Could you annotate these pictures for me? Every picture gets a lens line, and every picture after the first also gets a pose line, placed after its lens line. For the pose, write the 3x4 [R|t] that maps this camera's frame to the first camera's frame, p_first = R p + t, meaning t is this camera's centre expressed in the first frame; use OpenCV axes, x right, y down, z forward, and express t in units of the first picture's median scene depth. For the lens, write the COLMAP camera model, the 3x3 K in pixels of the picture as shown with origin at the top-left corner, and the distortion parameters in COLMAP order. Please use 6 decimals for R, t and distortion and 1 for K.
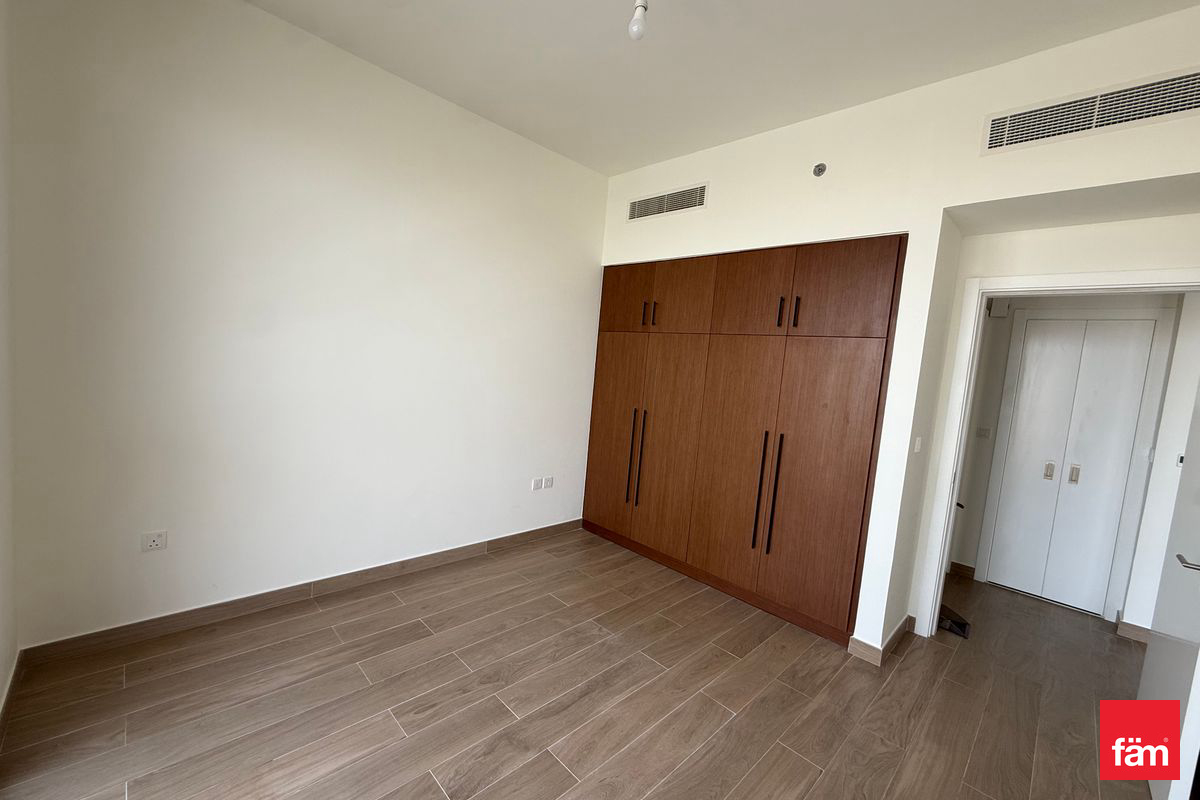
lens RADIAL K [[477.3, 0, 600.2], [0, 477.3, 401.5], [0, 0, 1]] dist [0.002235, -0.000171]
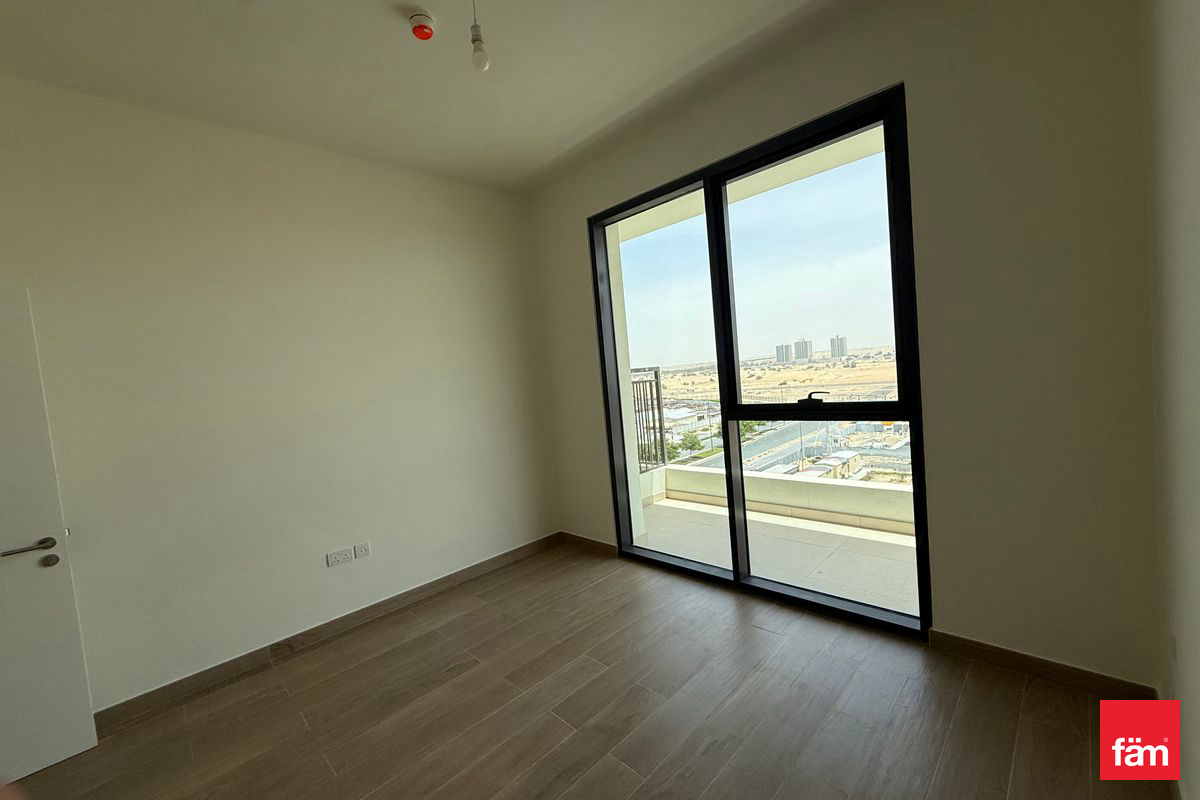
lens RADIAL K [[477.3, 0, 596.3], [0, 477.3, 398.9], [0, 0, 1]] dist [0.002235, -0.000171]
pose [[-0.999987, 0.002785, 0.004366, -0.116390], [0.003345, 0.990982, 0.133955, -0.123336], [-0.003953, 0.133967, -0.990978, 1.431494]]
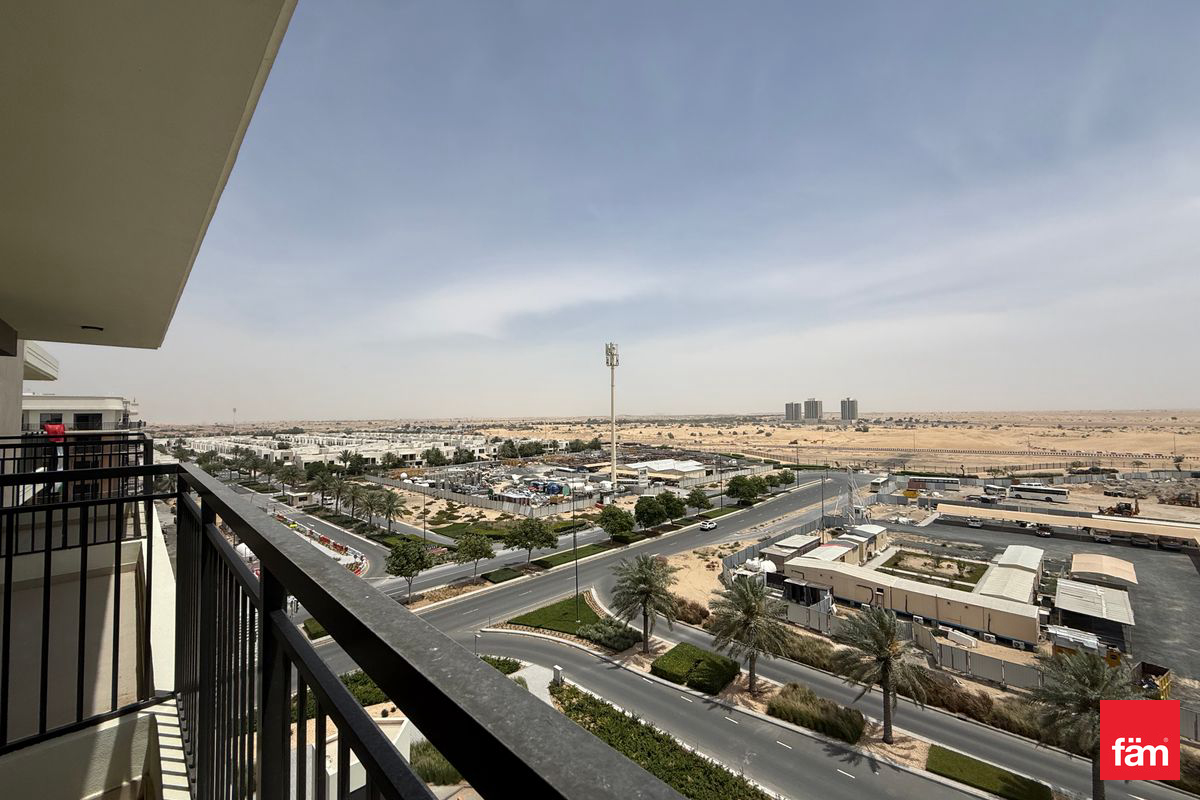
lens RADIAL K [[477.3, 0, 597.9], [0, 477.3, 406.3], [0, 0, 1]] dist [0.002235, -0.000171]
pose [[-0.996997, -0.075461, 0.017400, -0.080055], [-0.074294, 0.995427, 0.060042, -0.011908], [-0.021851, 0.058569, -0.998044, -1.072753]]
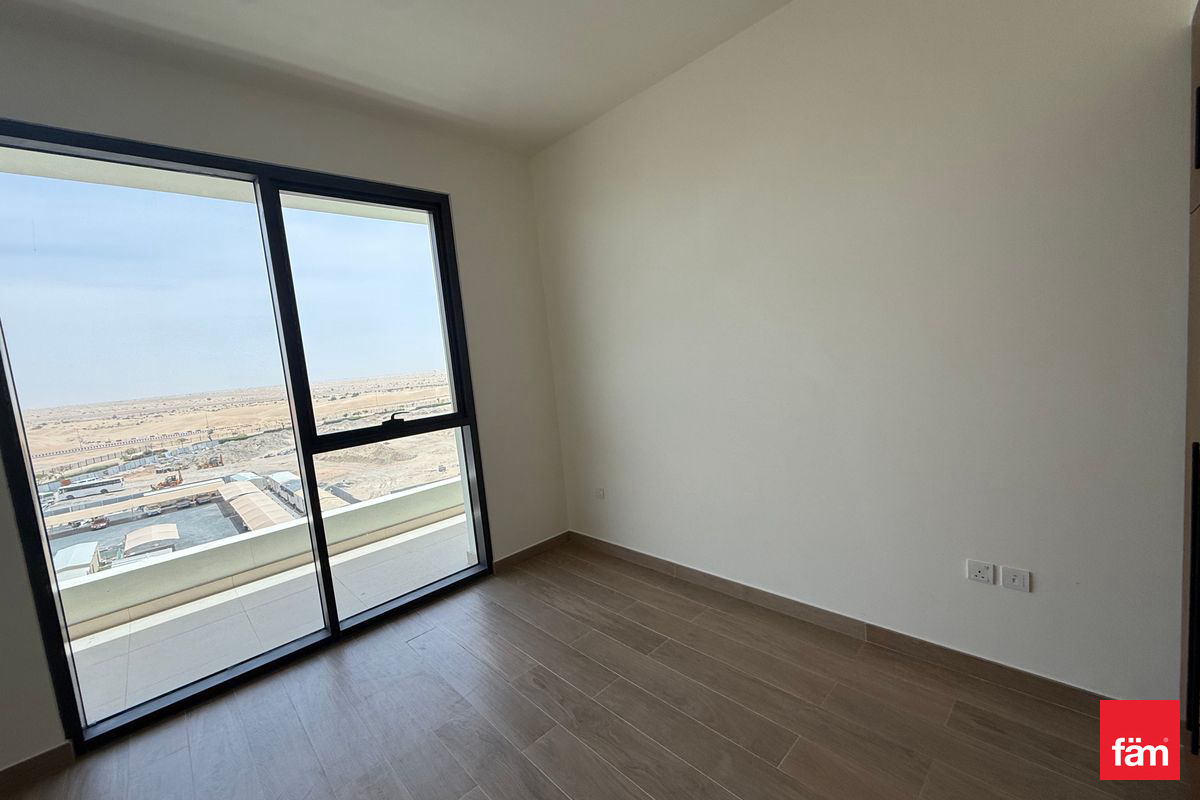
lens RADIAL K [[477.3, 0, 595.7], [0, 477.3, 401.0], [0, 0, 1]] dist [0.002235, -0.000171]
pose [[-0.034473, 0.012884, -0.999323, 0.593987], [0.014726, 0.999815, 0.012383, -0.033048], [0.999297, -0.014289, -0.034656, 0.923834]]
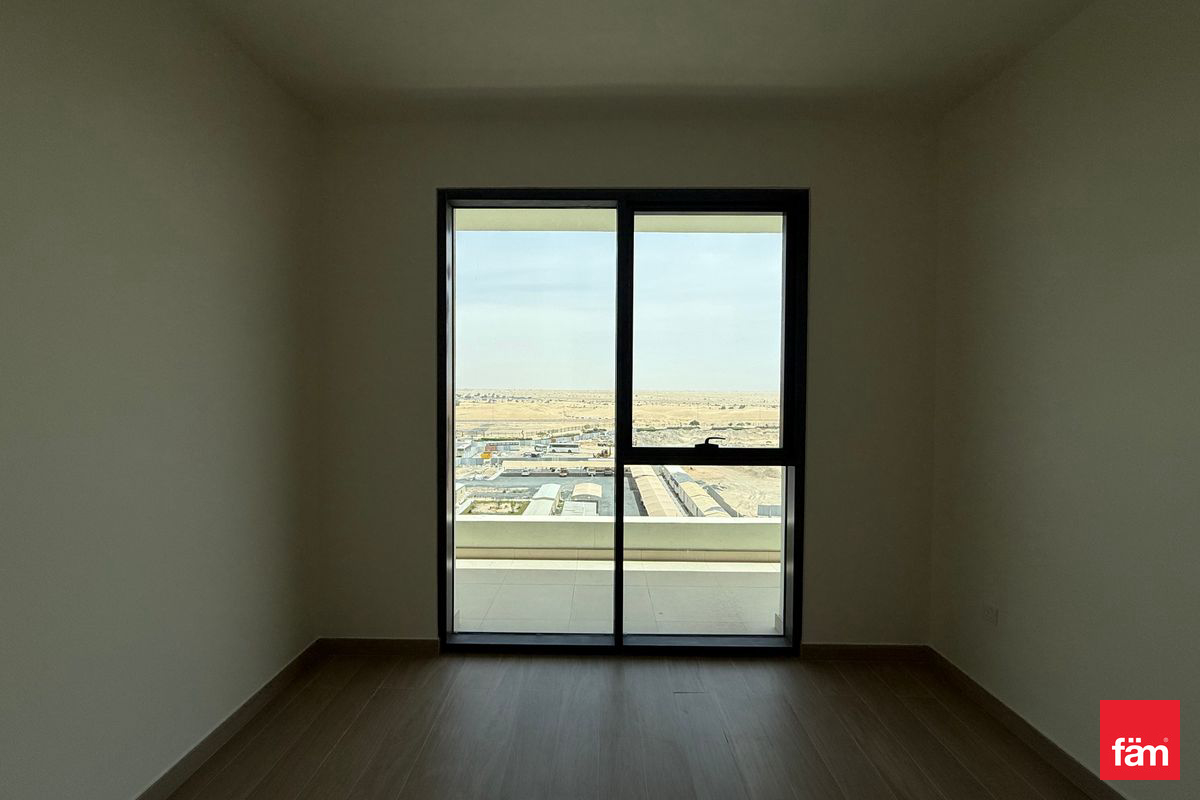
lens RADIAL K [[477.3, 0, 596.7], [0, 477.3, 400.4], [0, 0, 1]] dist [0.002235, -0.000171]
pose [[-0.710803, -0.076532, -0.699216, 0.373592], [-0.123856, 0.992149, 0.017315, -0.066242], [0.692401, 0.098910, -0.714701, 0.975577]]
